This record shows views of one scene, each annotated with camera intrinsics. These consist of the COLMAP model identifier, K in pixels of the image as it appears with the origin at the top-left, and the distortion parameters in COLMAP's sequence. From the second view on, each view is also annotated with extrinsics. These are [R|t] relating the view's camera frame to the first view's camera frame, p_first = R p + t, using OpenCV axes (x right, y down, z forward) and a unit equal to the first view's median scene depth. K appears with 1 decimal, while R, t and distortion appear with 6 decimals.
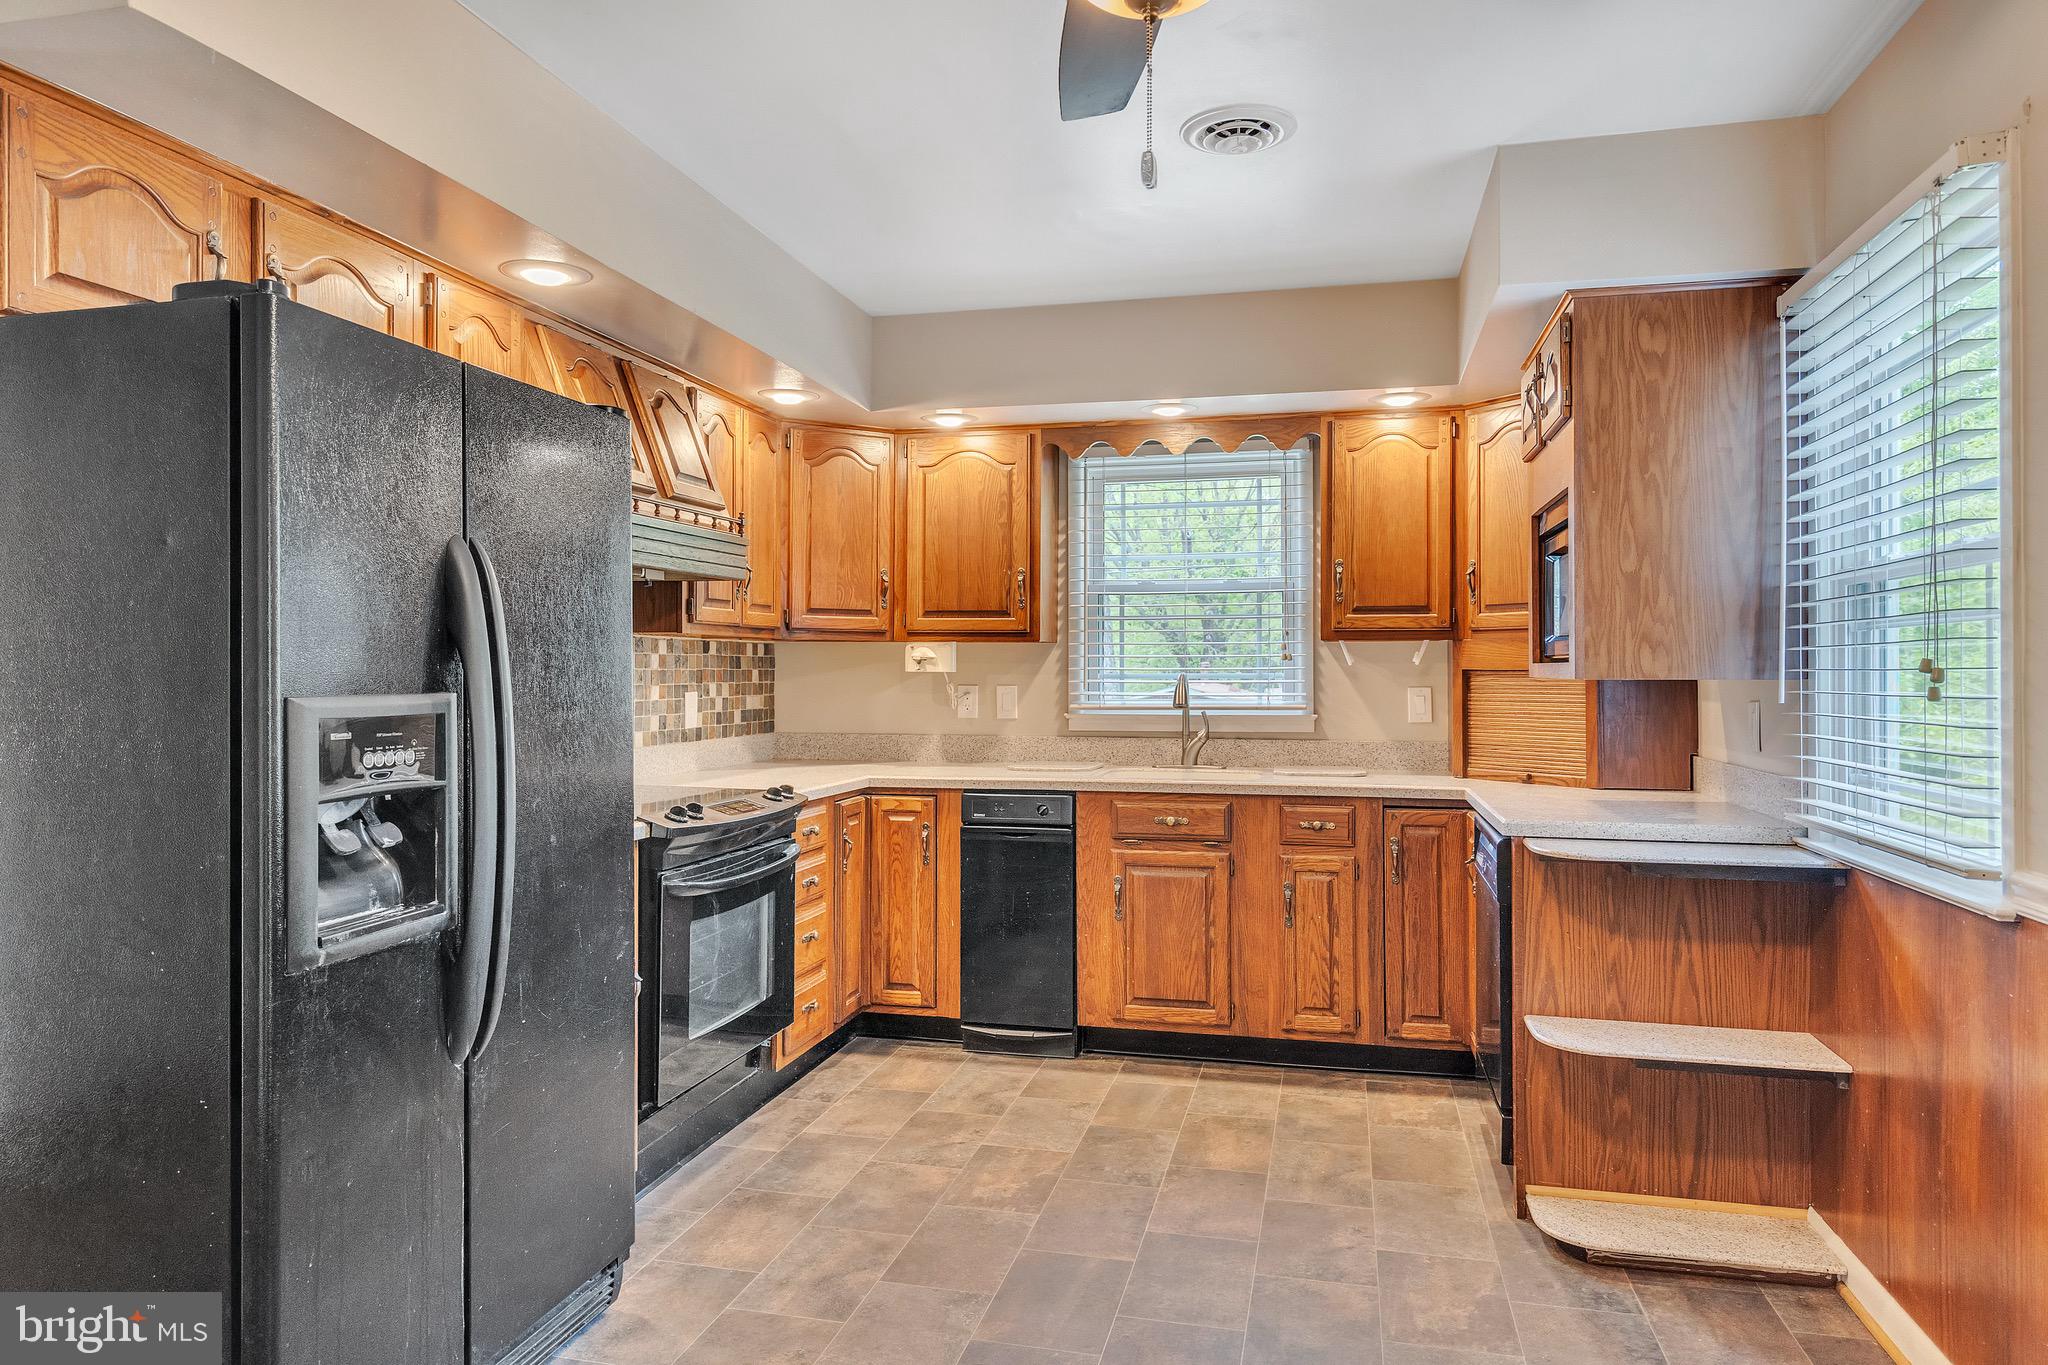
lens RADIAL K [[1318.1, 0, 1024.0], [0, 1318.1, 682.5], [0, 0, 1]] dist [0.005922, 0.000127]
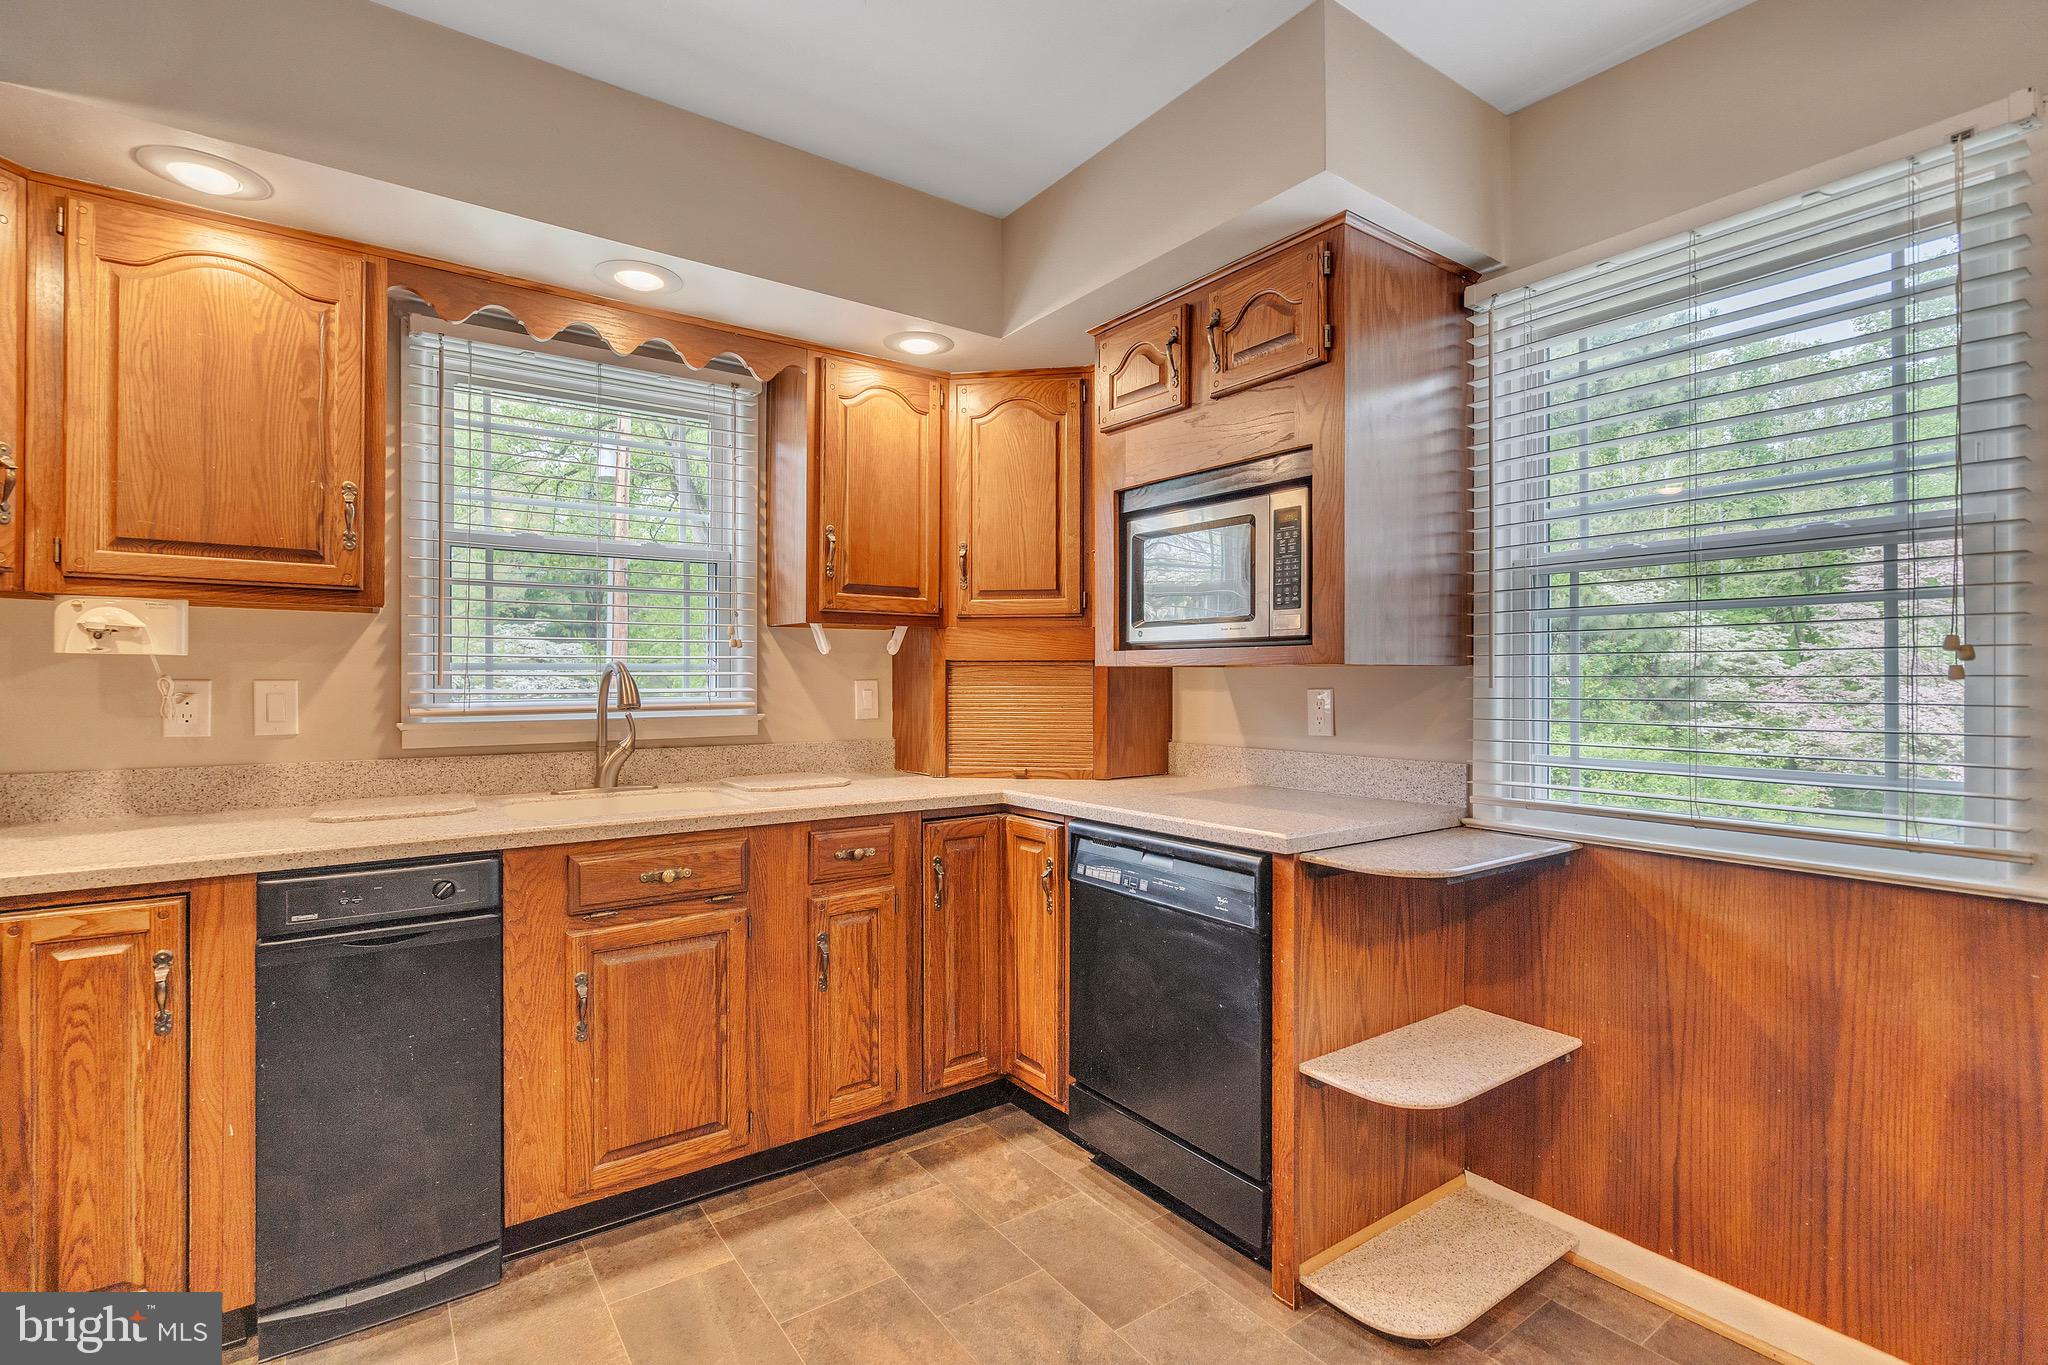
lens RADIAL K [[943.8, 0, 1024.0], [0, 943.8, 682.5], [0, 0, 1]] dist [-0.003444, 0.000279]
pose [[0.656686, -0.004476, 0.754151, -0.131819], [0.006155, 0.999981, 0.000575, 0.005879], [-0.754139, 0.004264, 0.656701, 0.527583]]
